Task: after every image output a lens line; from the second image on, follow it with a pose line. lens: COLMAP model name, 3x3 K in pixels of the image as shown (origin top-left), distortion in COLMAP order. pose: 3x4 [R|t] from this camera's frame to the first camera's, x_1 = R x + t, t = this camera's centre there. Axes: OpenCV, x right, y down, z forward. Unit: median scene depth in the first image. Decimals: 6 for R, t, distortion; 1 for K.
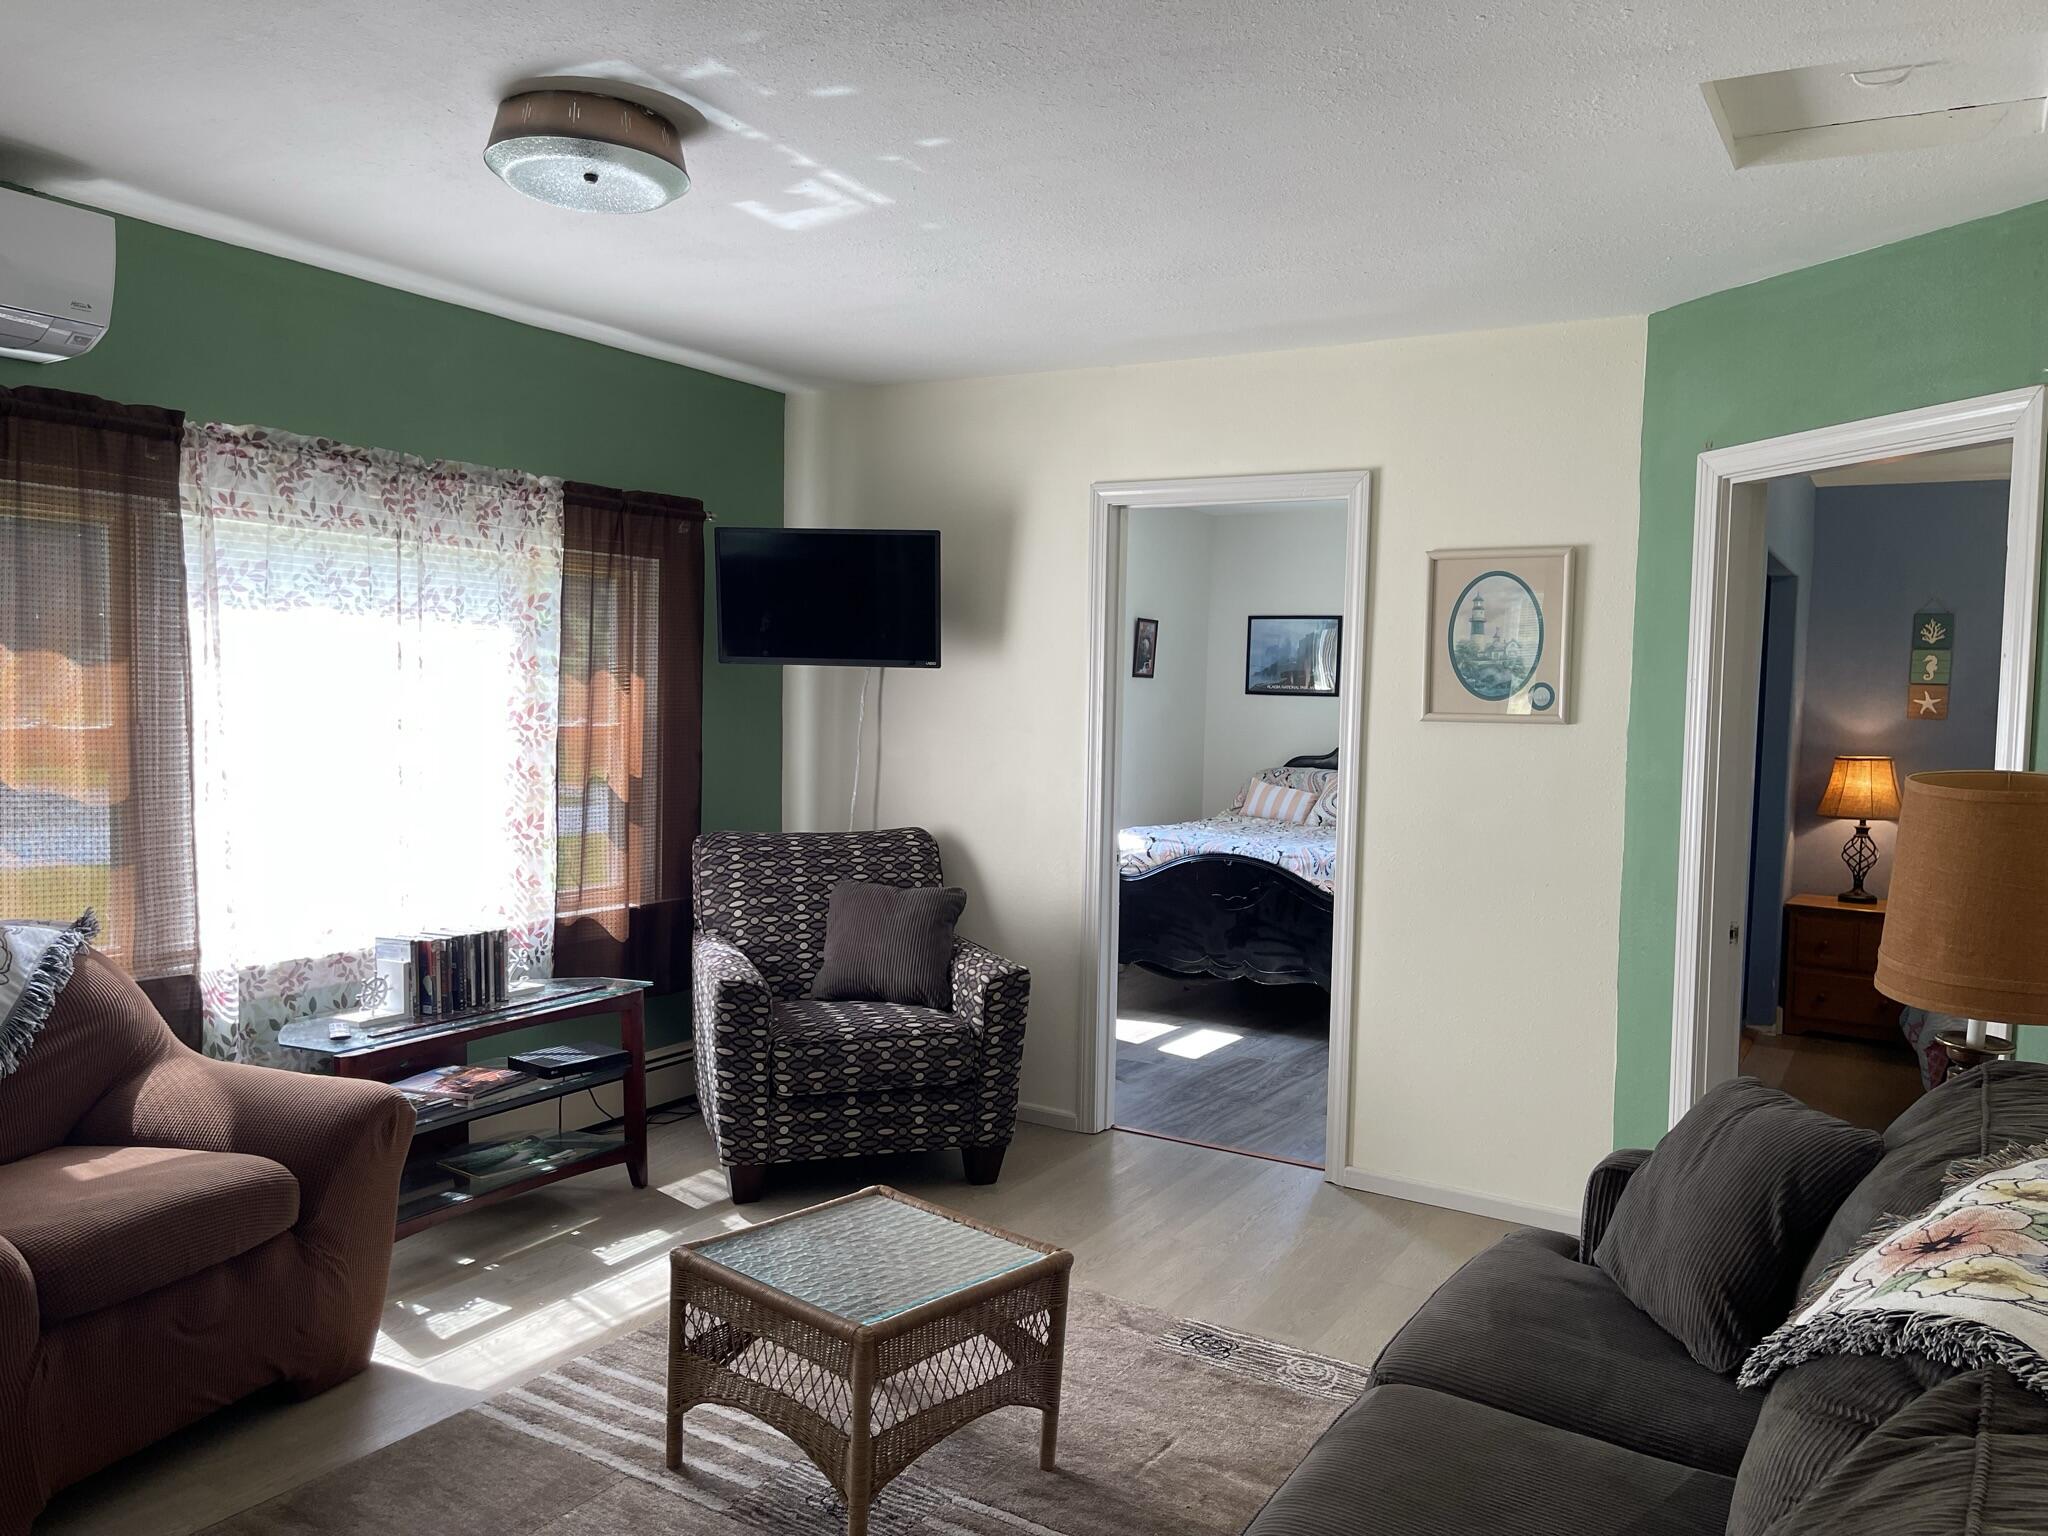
lens RADIAL K [[1549.8, 0, 1011.2], [0, 1549.8, 779.3], [0, 0, 1]] dist [0.065152, -0.087864]
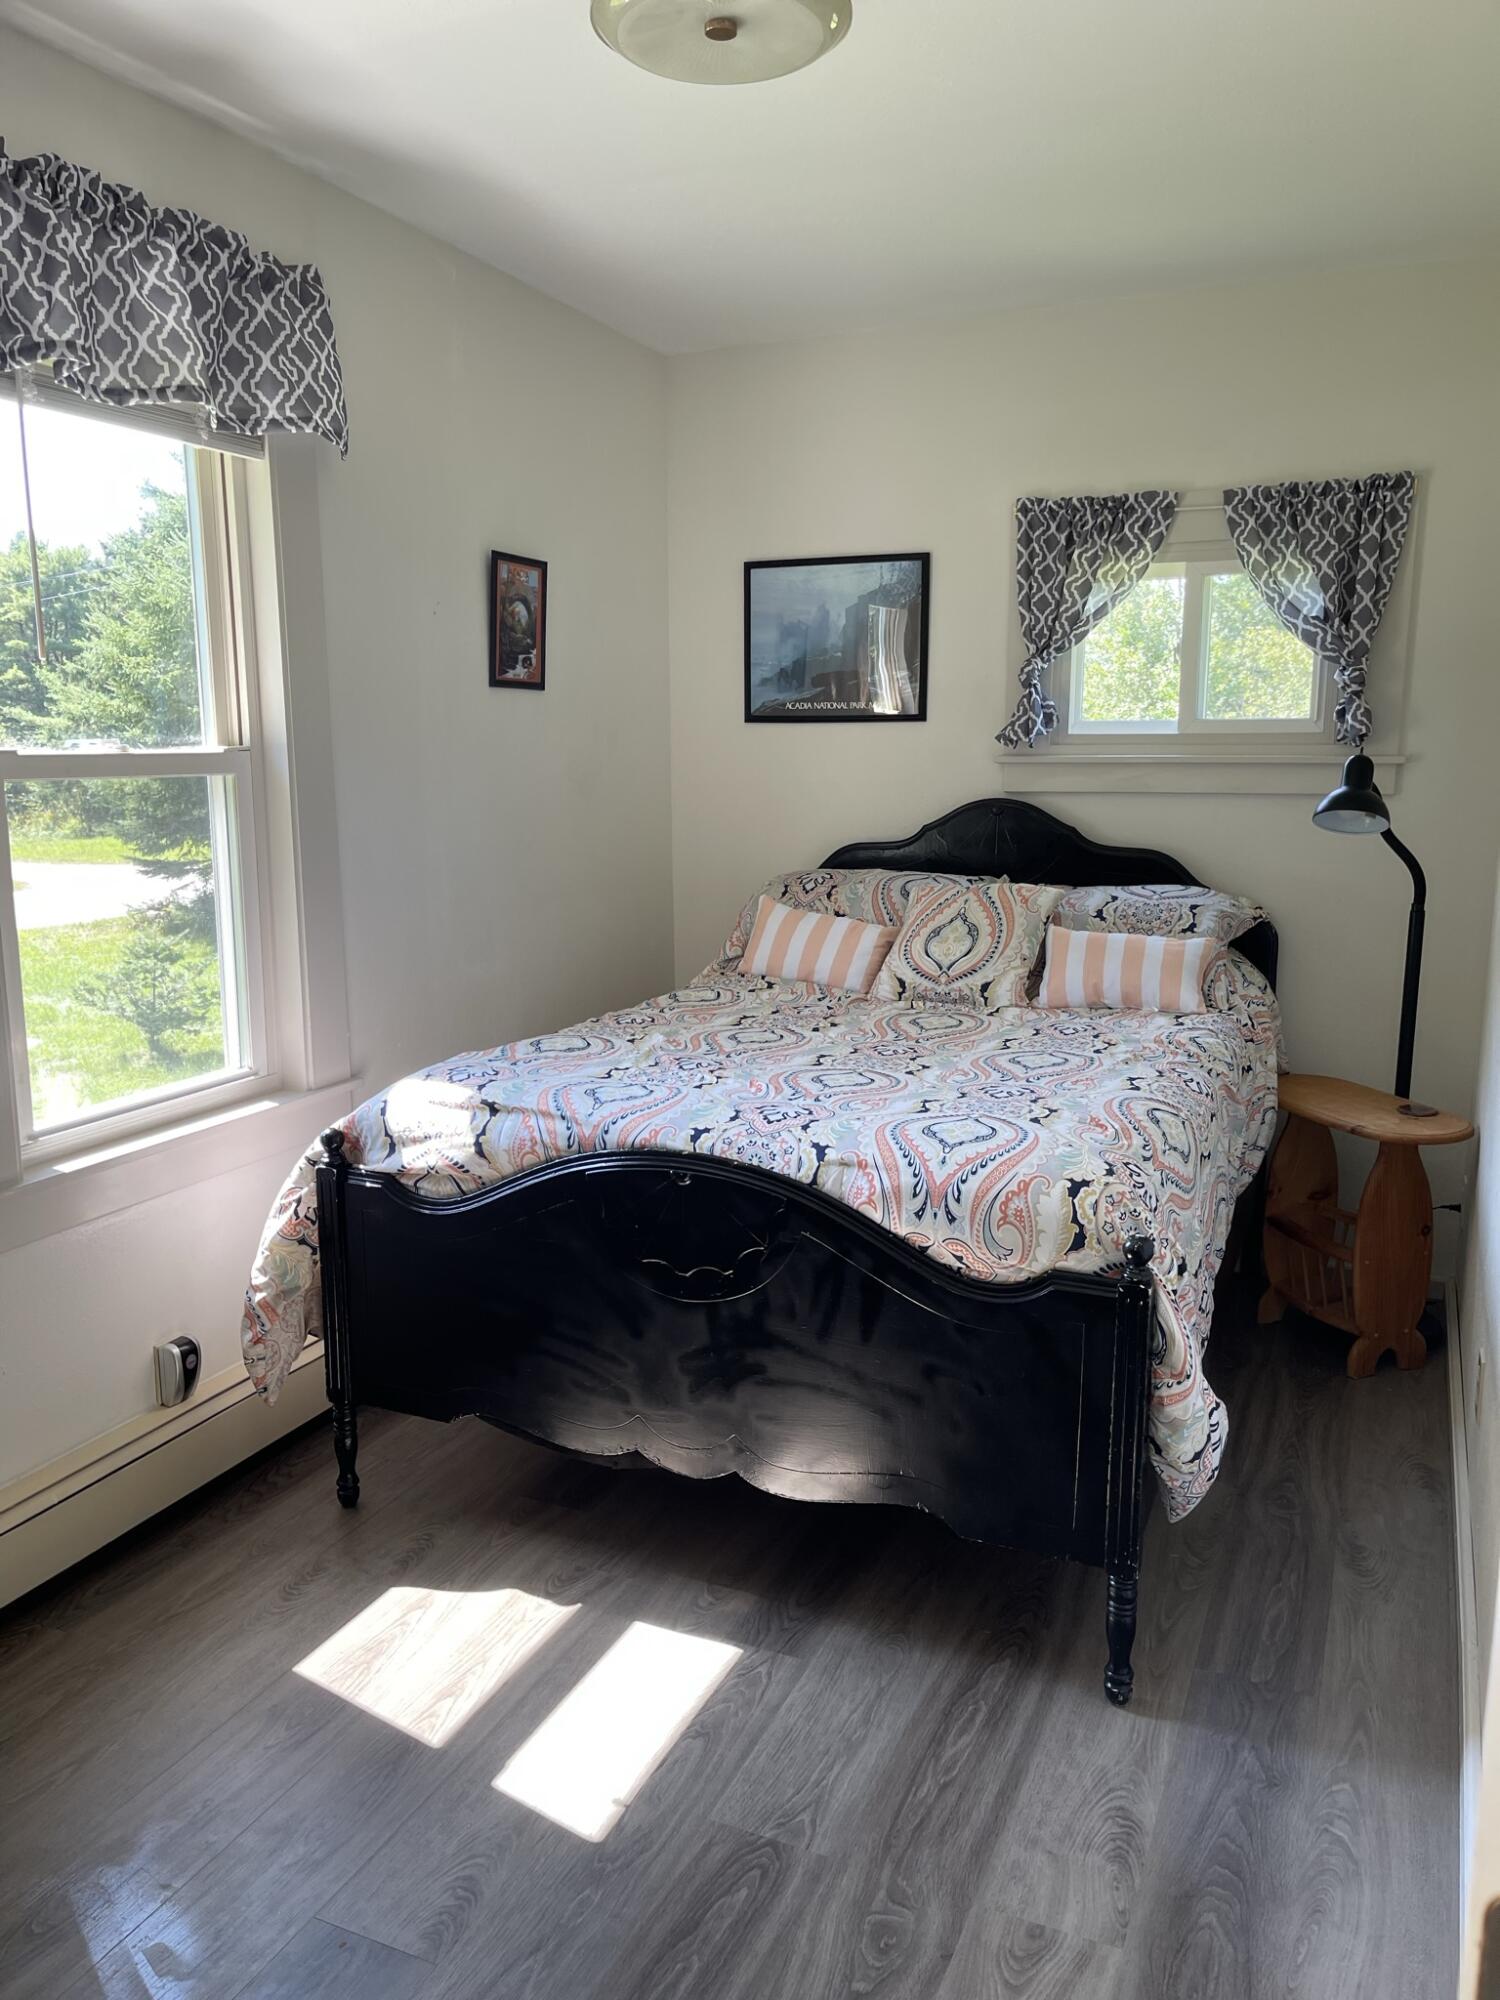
lens RADIAL K [[1513.5, 0, 755.1], [0, 1513.5, 1003.2], [0, 0, 1]] dist [0.065152, -0.087864]
pose [[0.991061, -0.047506, 0.124664, 0.172163], [0.032192, 0.991995, 0.122102, -0.046758], [-0.129467, -0.116998, 0.984657, 0.977362]]
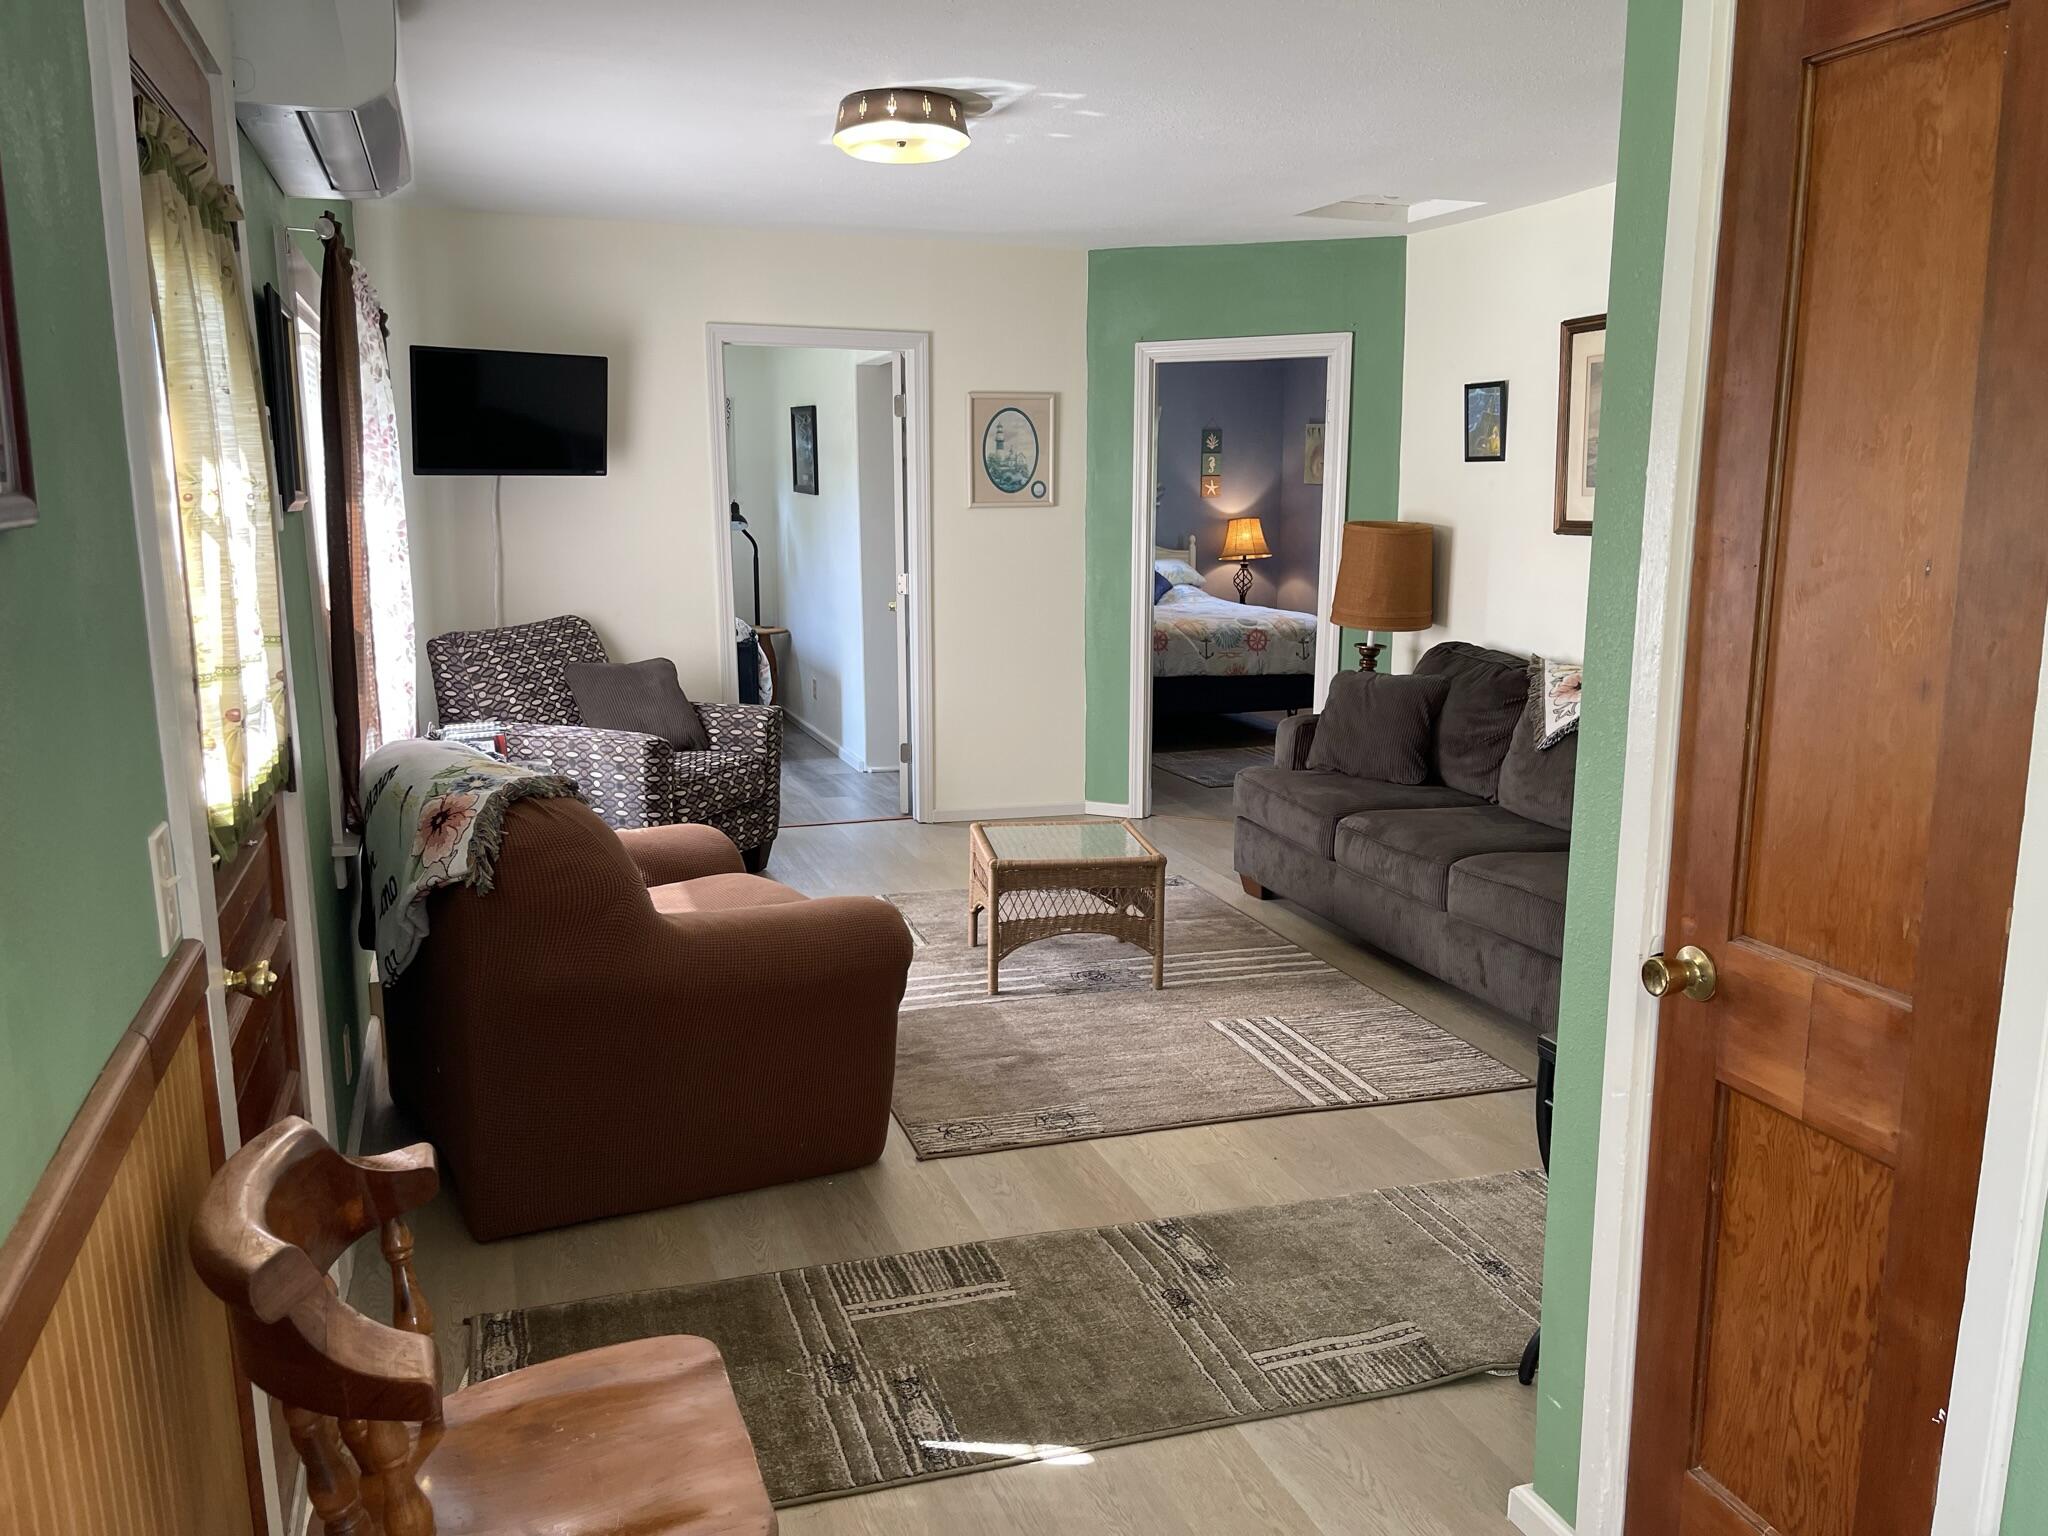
lens RADIAL K [[1549.8, 0, 1018.8], [0, 1549.8, 784.7], [0, 0, 1]] dist [0.065152, -0.087864]
pose [[0.643075, -0.173905, 0.745796, -0.872952], [0.056259, 0.981971, 0.180466, -0.042500], [-0.763734, -0.074096, 0.641264, -0.025976]]
